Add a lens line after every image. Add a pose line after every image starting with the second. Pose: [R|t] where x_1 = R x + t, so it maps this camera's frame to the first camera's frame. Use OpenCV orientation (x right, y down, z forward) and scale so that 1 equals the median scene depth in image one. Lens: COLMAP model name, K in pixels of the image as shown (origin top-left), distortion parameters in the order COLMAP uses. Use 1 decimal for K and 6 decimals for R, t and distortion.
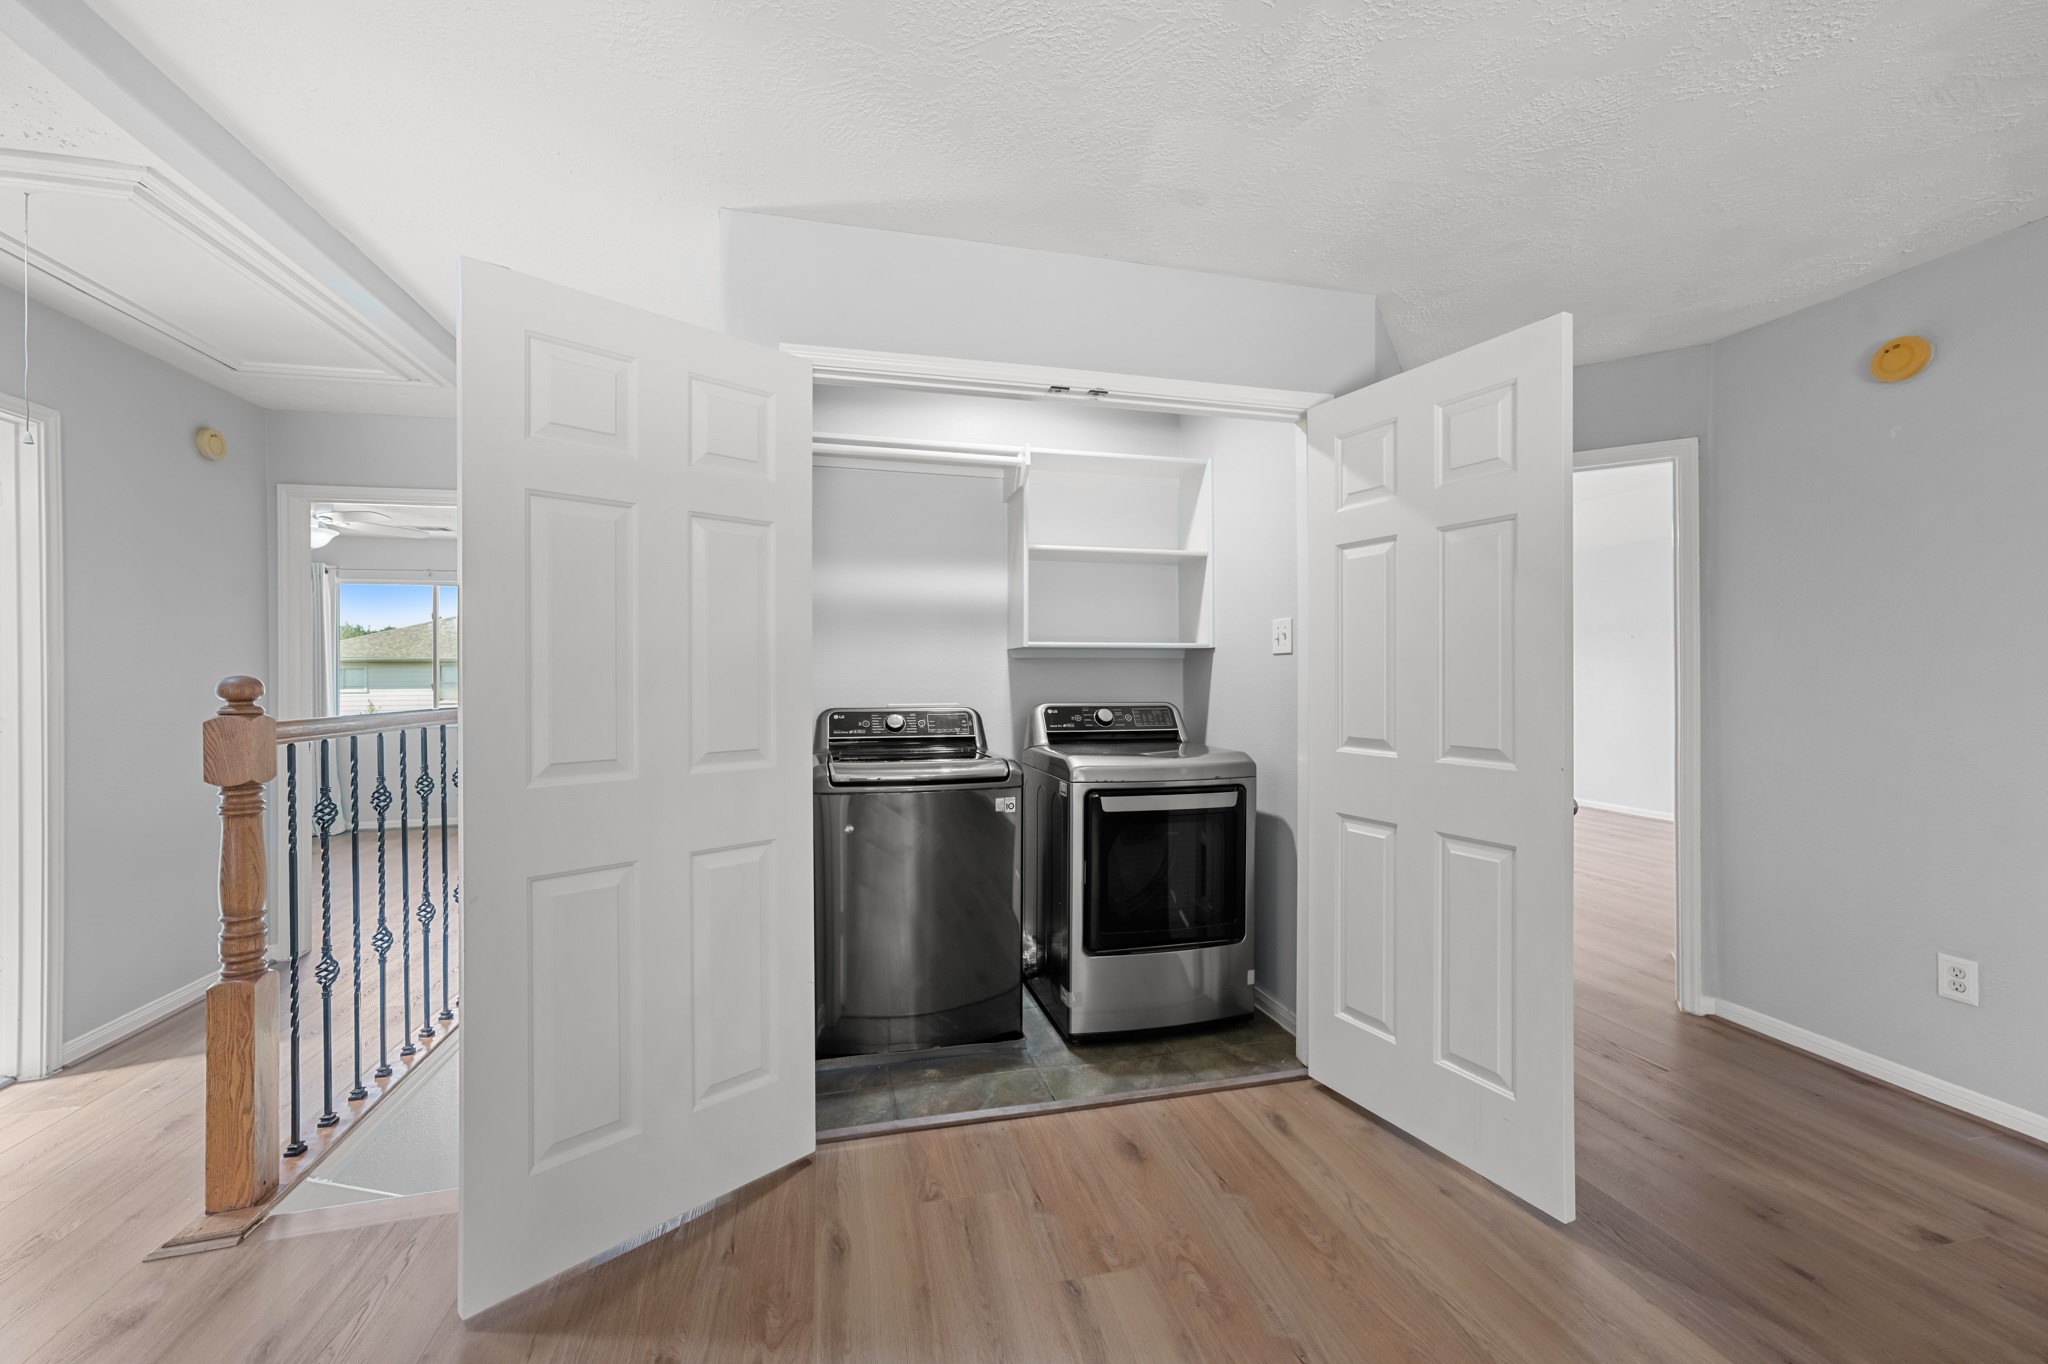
lens RADIAL K [[810.4, 0, 1024.0], [0, 810.4, 682.0], [0, 0, 1]] dist [-0.033753, 0.023047]
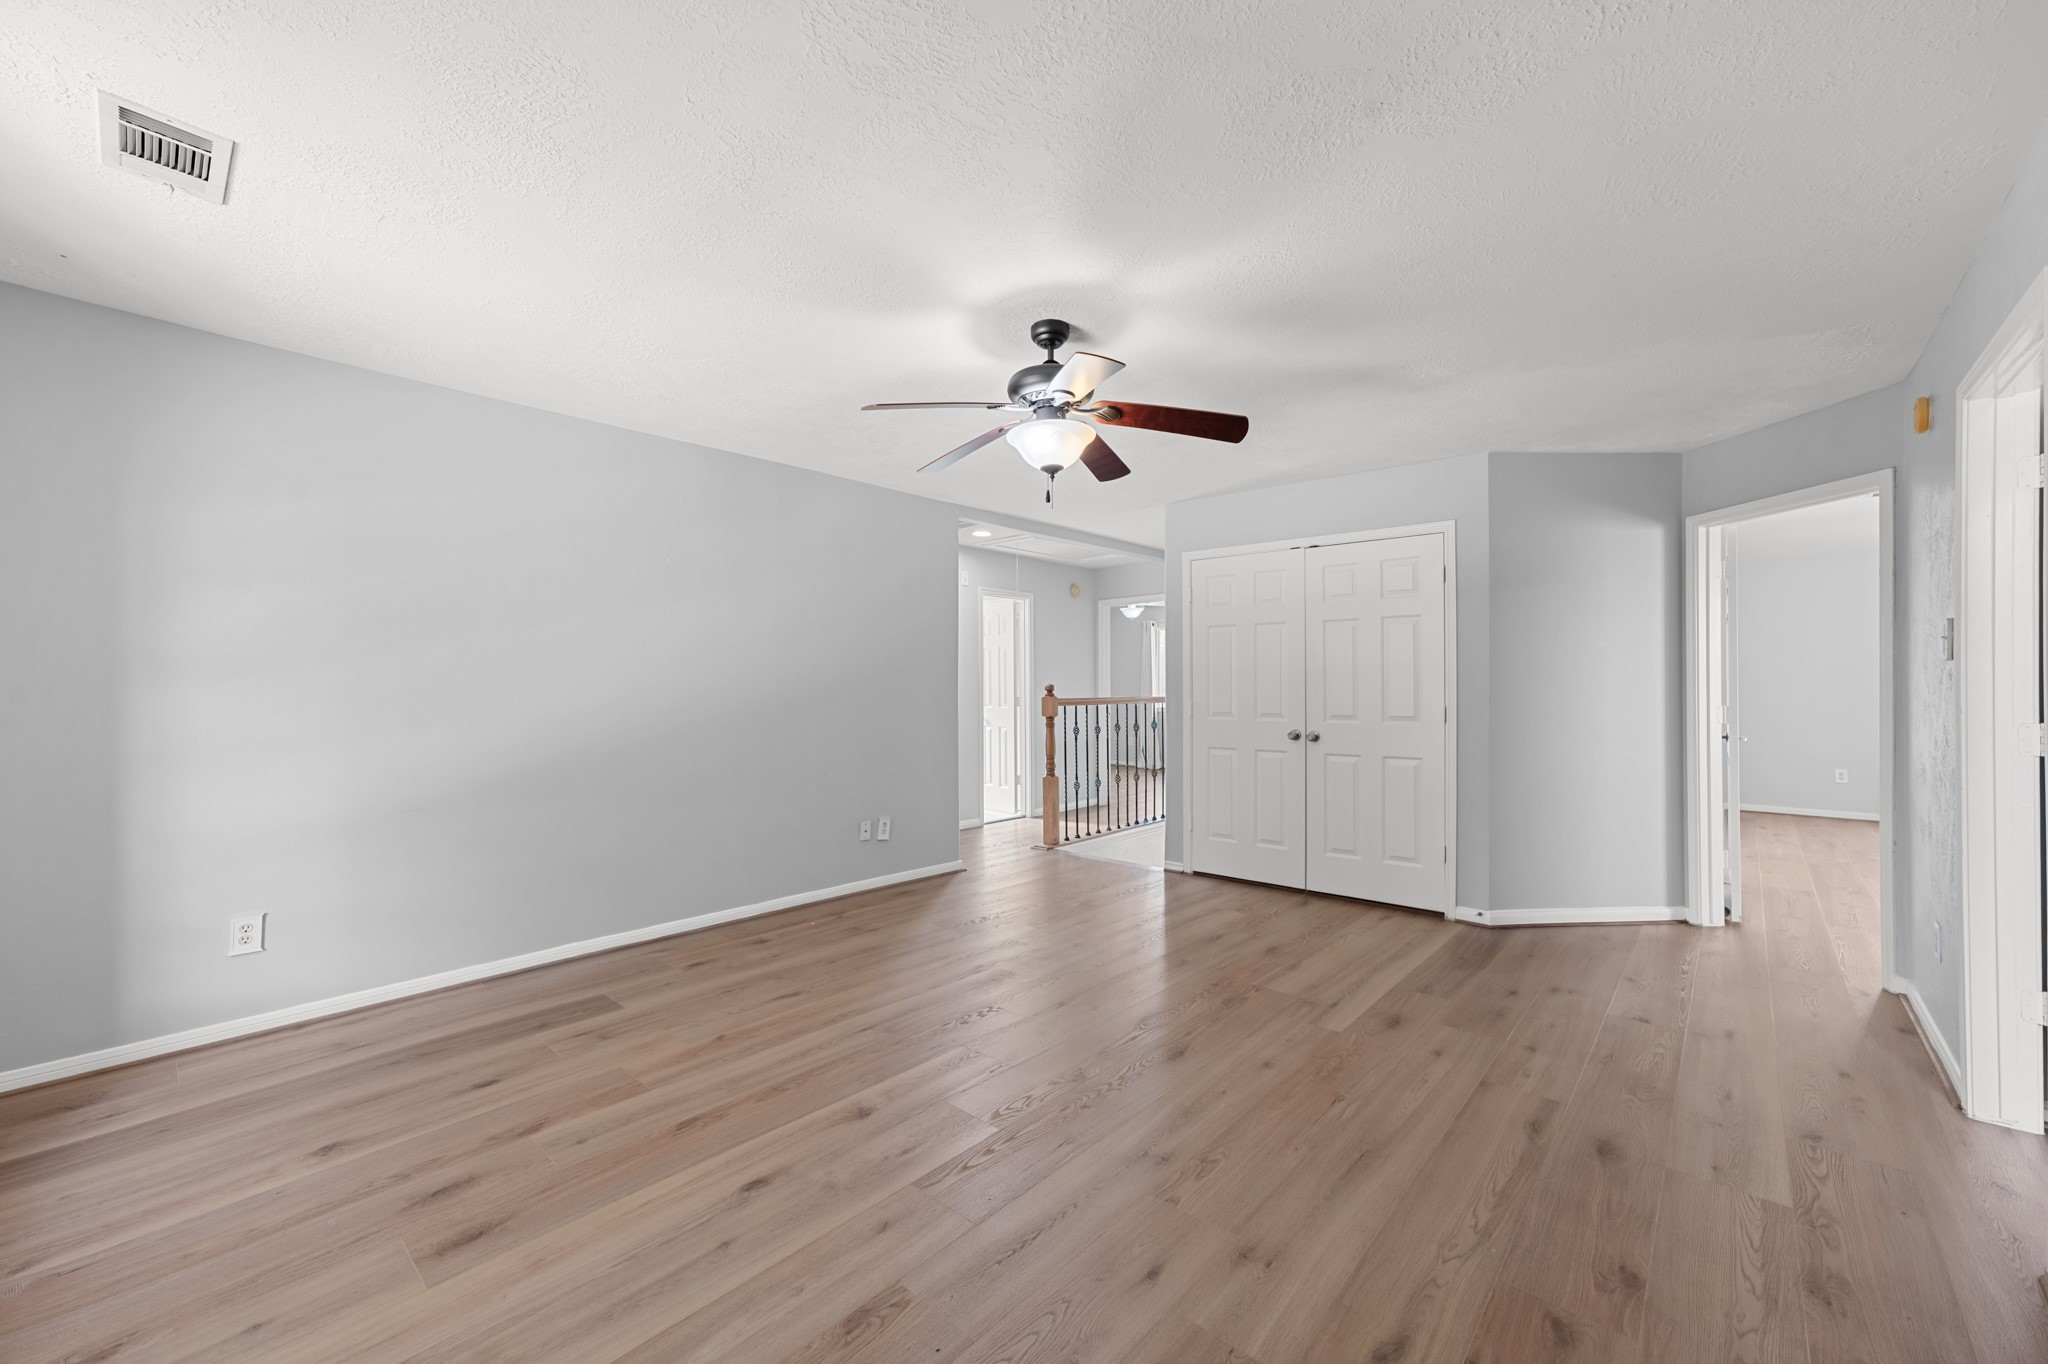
lens RADIAL K [[810.4, 0, 1024.0], [0, 810.4, 682.0], [0, 0, 1]] dist [-0.033753, 0.023047]
pose [[0.563725, -0.000214, -0.825963, 1.366547], [-0.007163, 0.999961, -0.005148, 0.003251], [0.825932, 0.008818, 0.563701, -0.764620]]
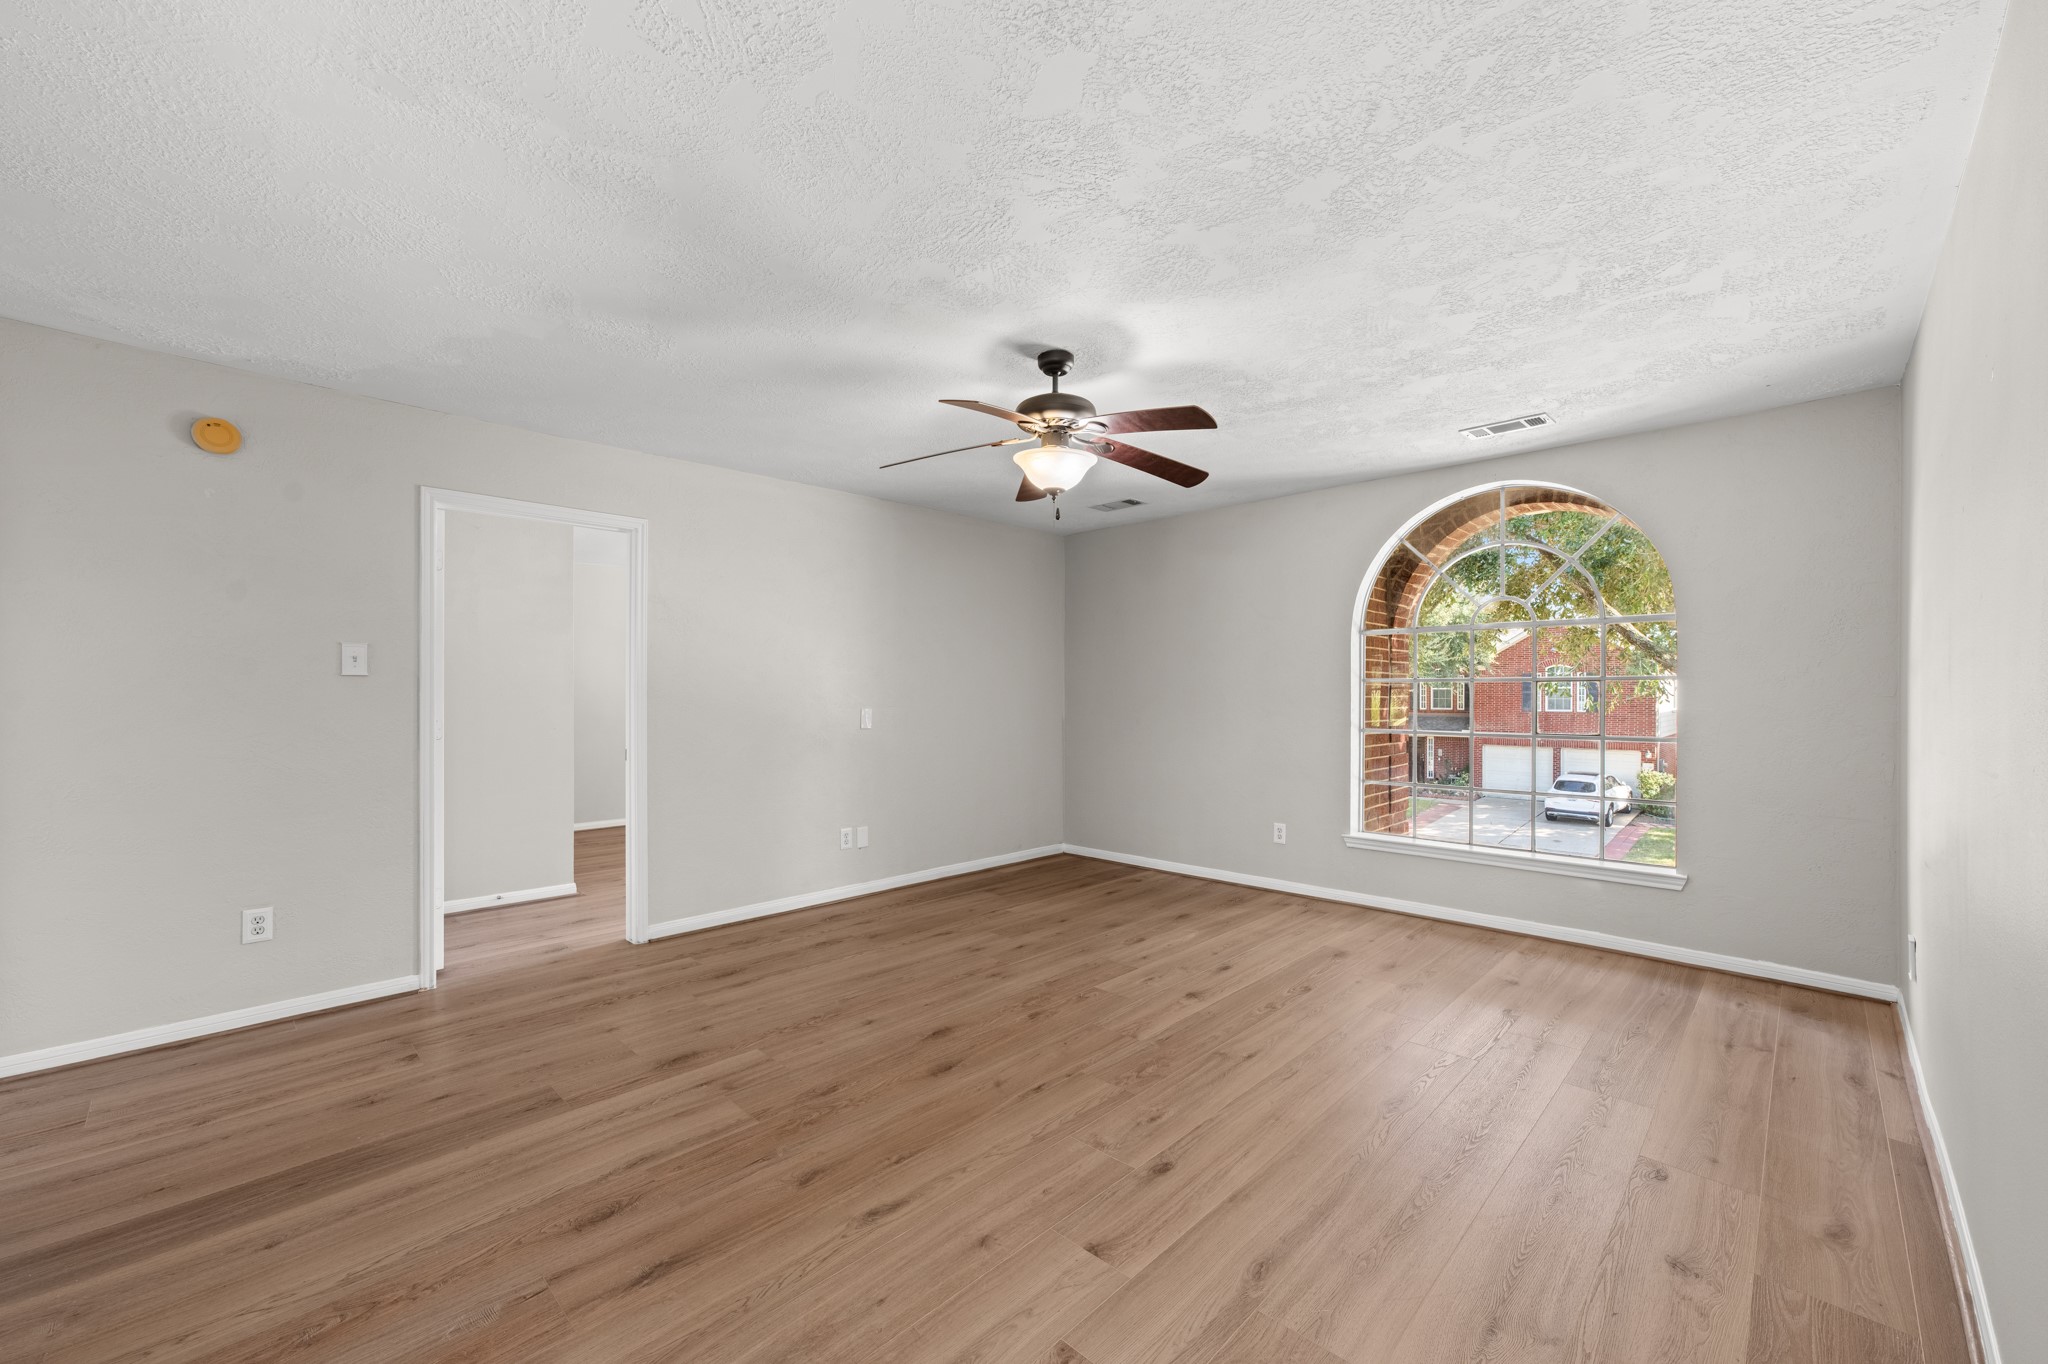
lens RADIAL K [[810.4, 0, 1024.0], [0, 810.4, 682.0], [0, 0, 1]] dist [-0.033753, 0.023047]
pose [[-0.529106, 0.023279, 0.848236, -0.617741], [0.009182, 0.999722, -0.021708, 0.012348], [-0.848506, -0.003697, -0.529173, 0.633183]]
